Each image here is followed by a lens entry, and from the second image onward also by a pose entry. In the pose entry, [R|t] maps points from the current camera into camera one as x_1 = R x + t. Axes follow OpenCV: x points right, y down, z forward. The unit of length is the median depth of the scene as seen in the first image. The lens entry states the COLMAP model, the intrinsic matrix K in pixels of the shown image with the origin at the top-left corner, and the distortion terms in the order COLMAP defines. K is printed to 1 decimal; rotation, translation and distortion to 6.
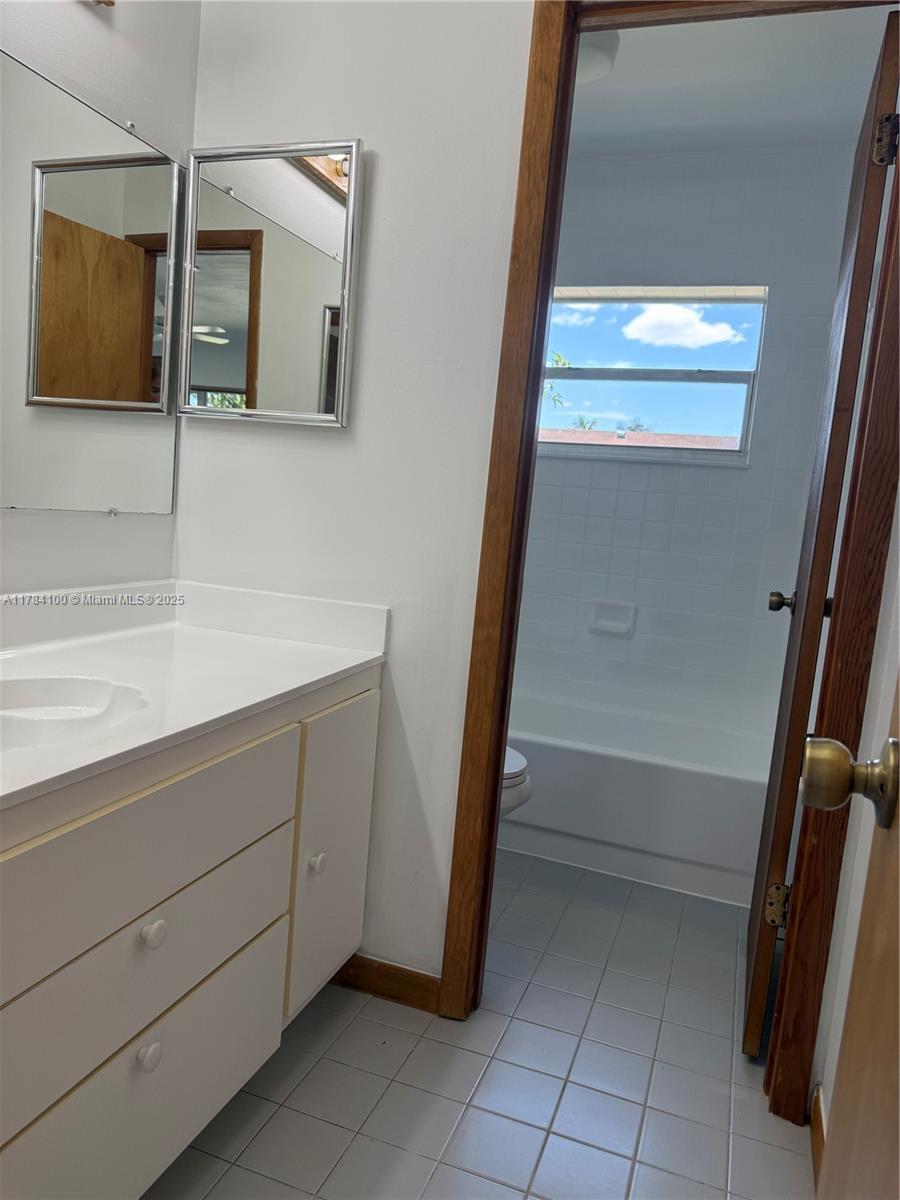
lens RADIAL K [[848.1, 0, 441.0], [0, 848.1, 600.0], [0, 0, 1]] dist [0.055492, -0.078598]
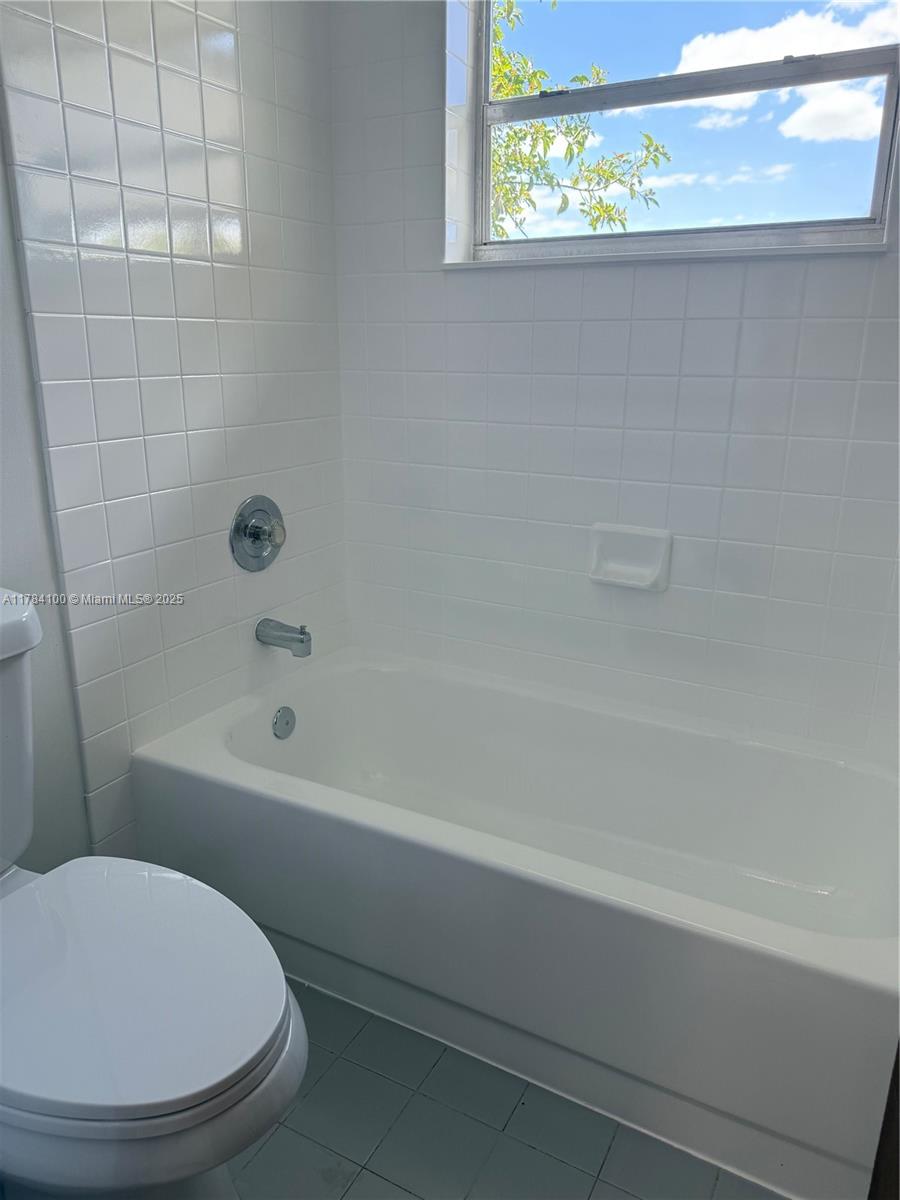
lens RADIAL K [[848.1, 0, 449.9], [0, 848.1, 601.9], [0, 0, 1]] dist [0.055492, -0.078598]
pose [[0.986090, -0.040869, -0.161109, 0.308346], [0.067724, 0.983981, 0.164906, -0.091369], [0.151789, -0.173523, 0.973062, 0.755692]]
